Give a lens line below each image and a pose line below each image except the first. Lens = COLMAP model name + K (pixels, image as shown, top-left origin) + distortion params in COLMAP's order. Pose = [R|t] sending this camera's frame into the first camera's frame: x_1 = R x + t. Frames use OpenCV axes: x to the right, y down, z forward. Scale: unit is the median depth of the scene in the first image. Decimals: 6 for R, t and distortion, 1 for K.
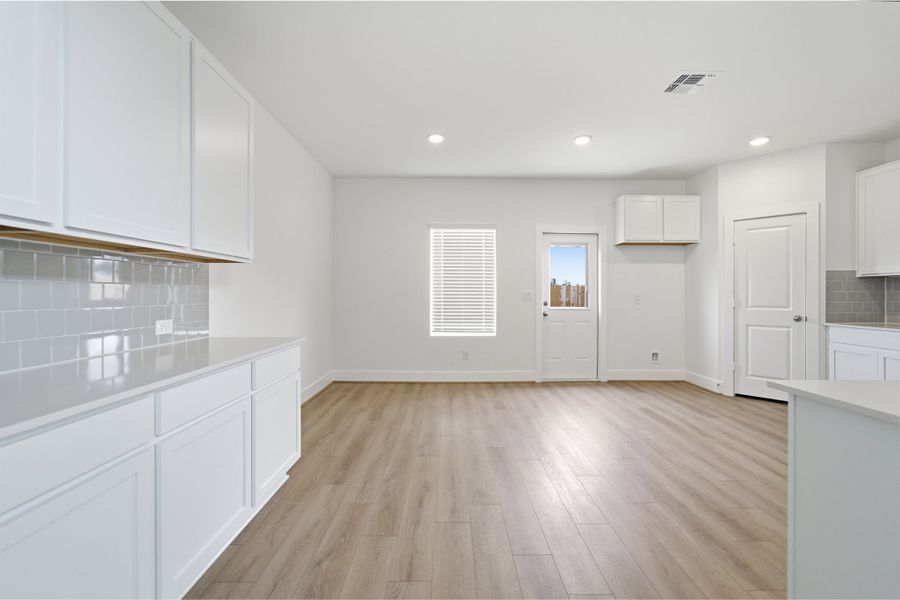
lens RADIAL K [[378.3, 0, 449.5], [0, 378.3, 296.1], [0, 0, 1]] dist [-0.068055, 0.048139]
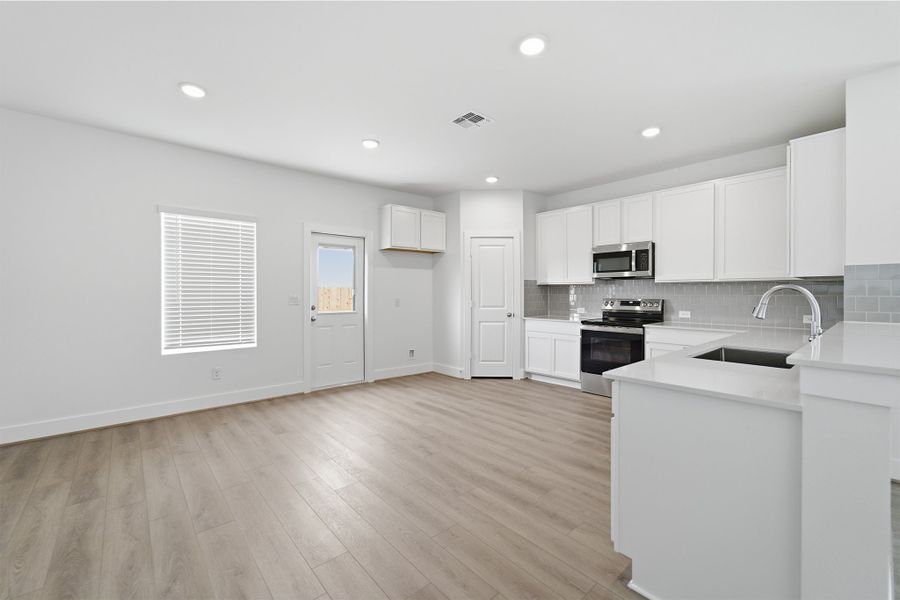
lens RADIAL K [[375.3, 0, 445.3], [0, 375.3, 292.2], [0, 0, 1]] dist [-0.001196, 0.000475]
pose [[0.758409, -0.000097, 0.651779, -0.125854], [0.002259, 0.999994, -0.002479, -0.017257], [-0.651775, 0.003353, 0.758405, 0.095875]]
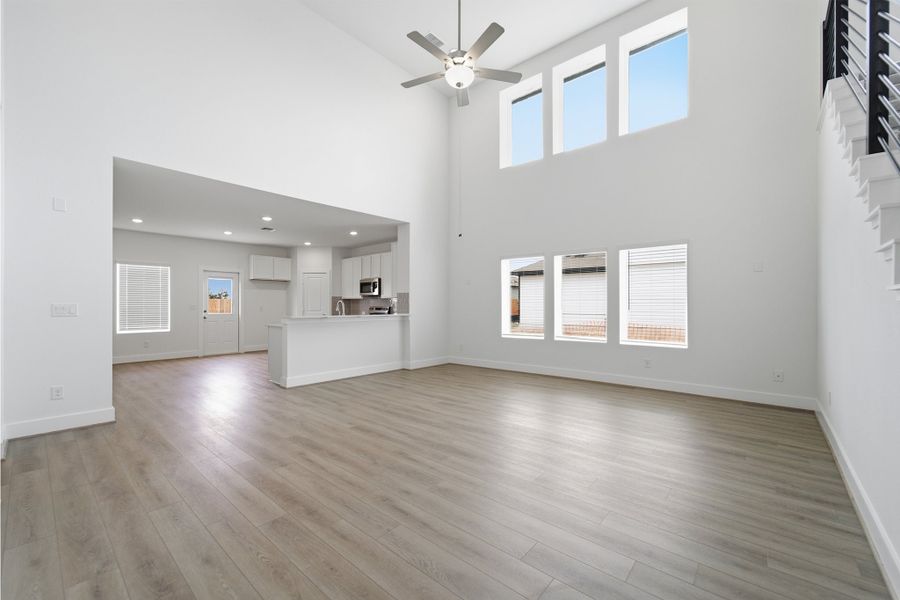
lens RADIAL K [[367.4, 0, 450.9], [0, 367.4, 302.4], [0, 0, 1]] dist [-0.000325, 0.000175]
pose [[0.669393, 0.001398, 0.742907, -0.293351], [0.005532, 0.999961, -0.006867, -0.002748], [-0.742888, 0.008706, 0.669359, -1.167810]]
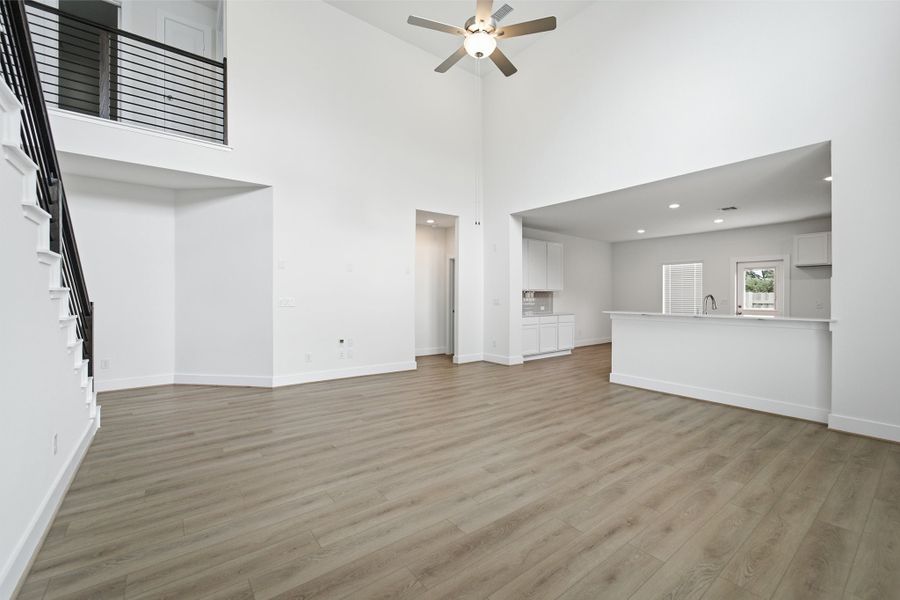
lens RADIAL K [[378.3, 0, 449.5], [0, 378.3, 296.1], [0, 0, 1]] dist [-0.068055, 0.048139]
pose [[0.592406, -0.003117, -0.805634, 0.955892], [-0.003640, 0.999972, -0.006546, -0.009152], [0.805631, 0.006811, 0.592378, -1.125971]]
